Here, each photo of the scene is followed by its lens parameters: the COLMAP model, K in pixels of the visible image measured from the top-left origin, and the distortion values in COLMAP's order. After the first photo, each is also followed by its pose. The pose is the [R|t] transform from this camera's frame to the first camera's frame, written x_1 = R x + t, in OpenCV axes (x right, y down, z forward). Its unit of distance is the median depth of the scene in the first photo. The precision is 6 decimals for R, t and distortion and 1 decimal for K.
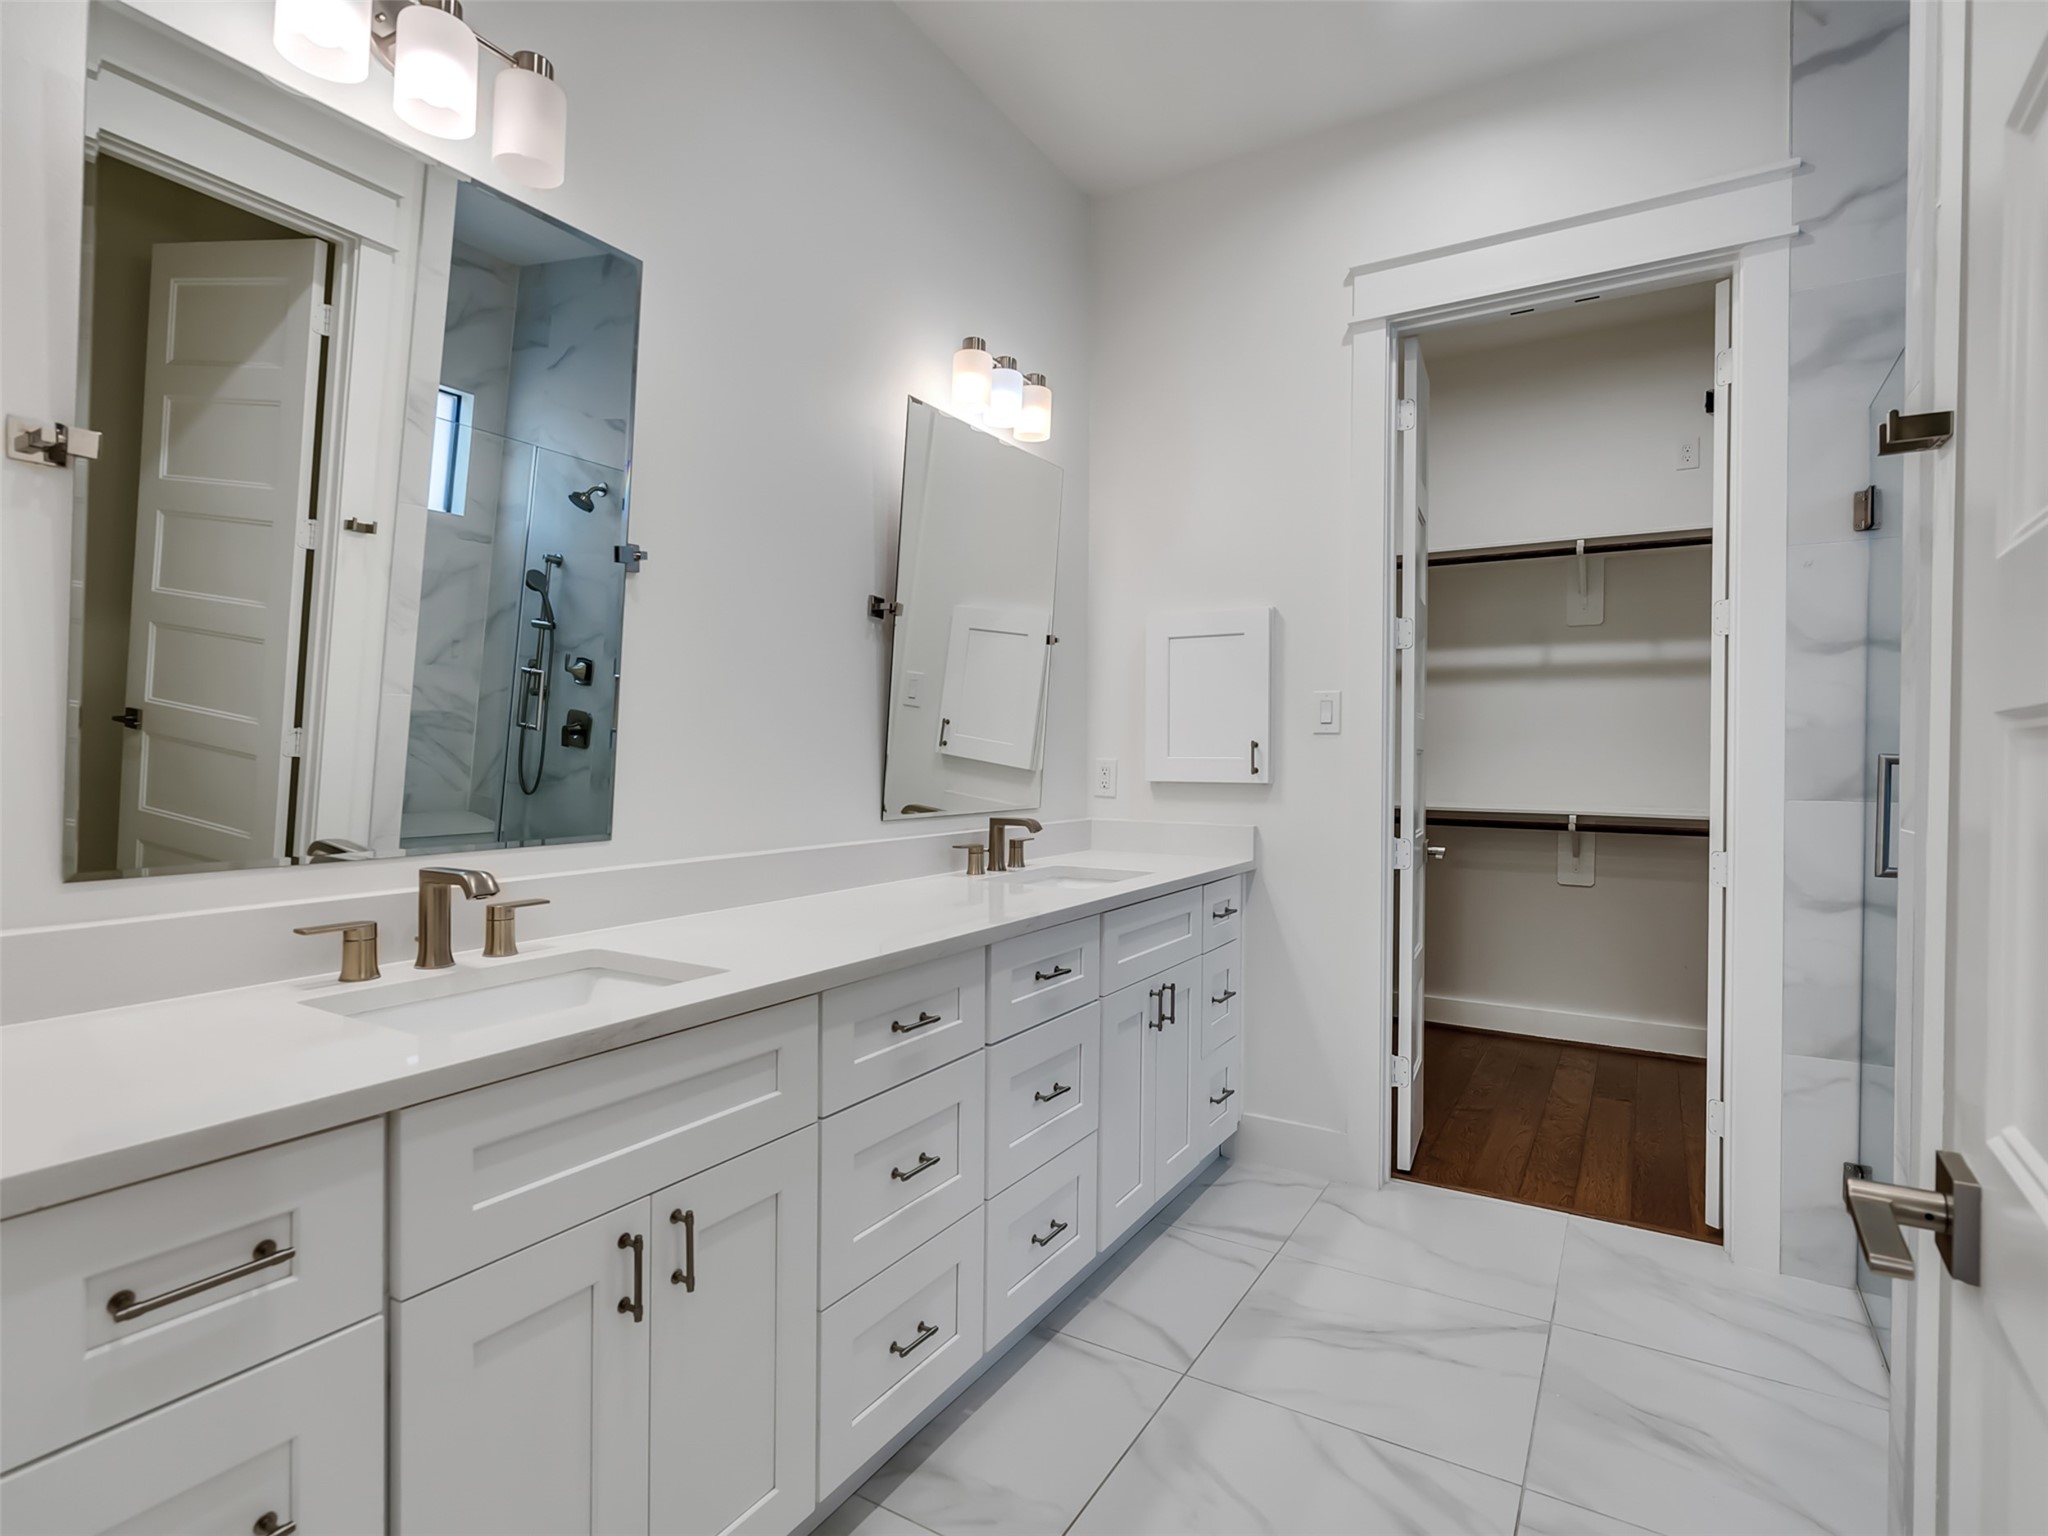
lens RADIAL K [[1044.9, 0, 1019.9], [0, 1044.9, 765.0], [0, 0, 1]] dist [-0.000427, 0.005880]
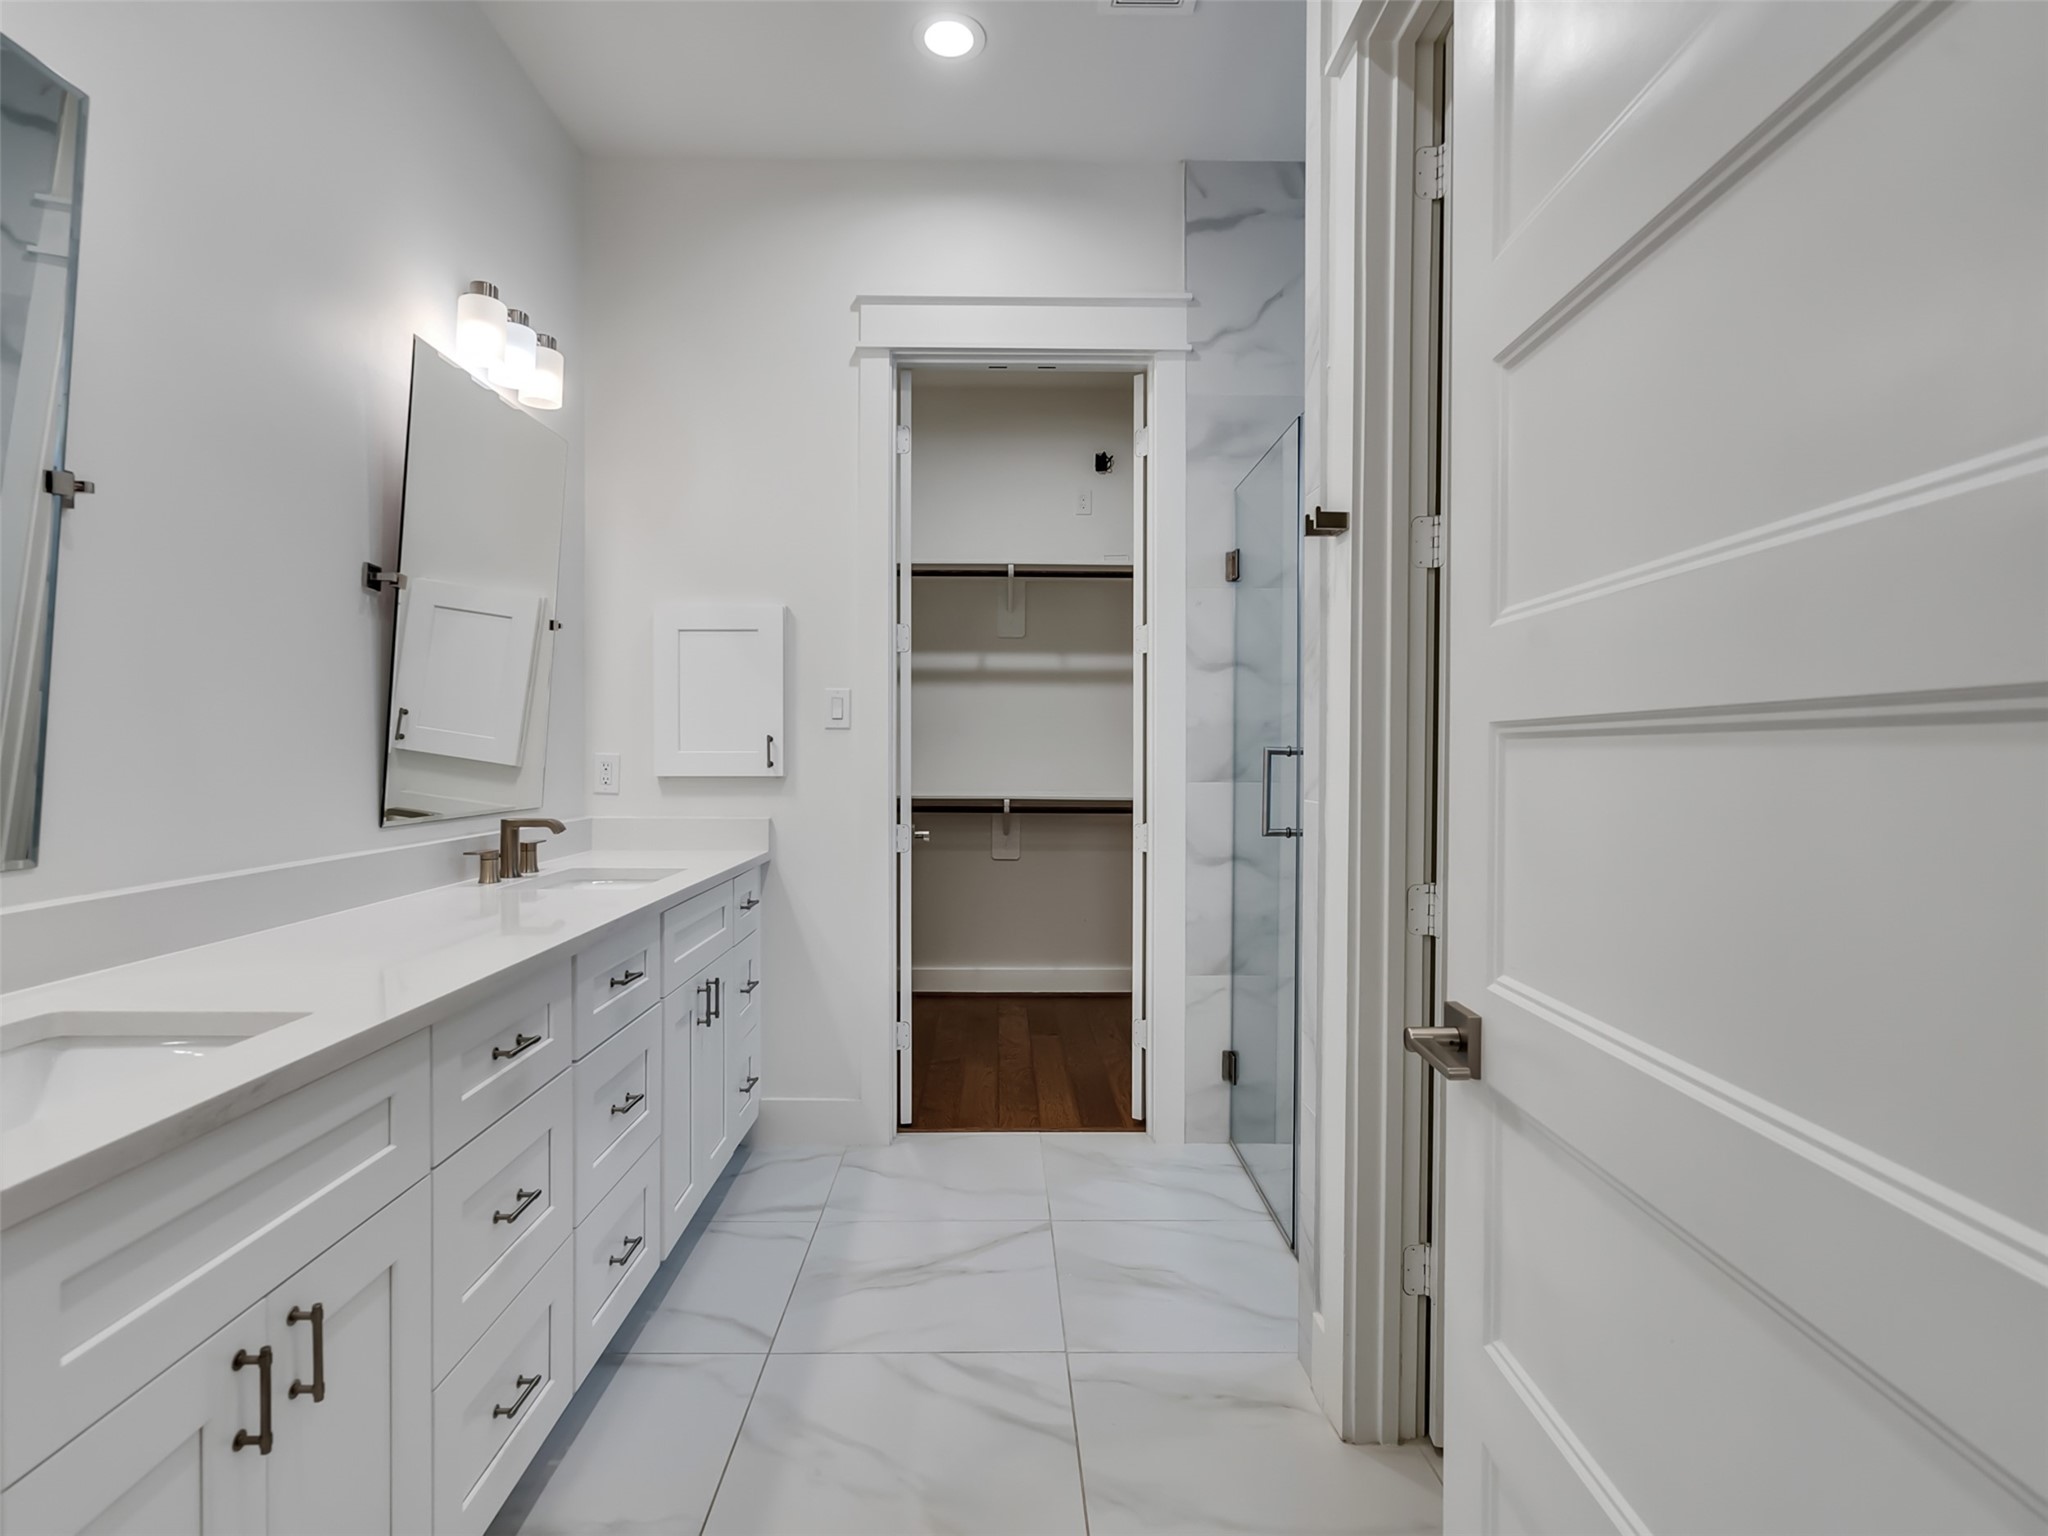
lens RADIAL K [[1044.9, 0, 1005.2], [0, 1044.9, 764.5], [0, 0, 1]] dist [-0.000427, 0.005880]
pose [[0.851873, -0.010919, 0.523634, -0.144720], [0.007770, 0.999936, 0.008210, -0.001162], [-0.523691, -0.002925, 0.851904, 0.005274]]
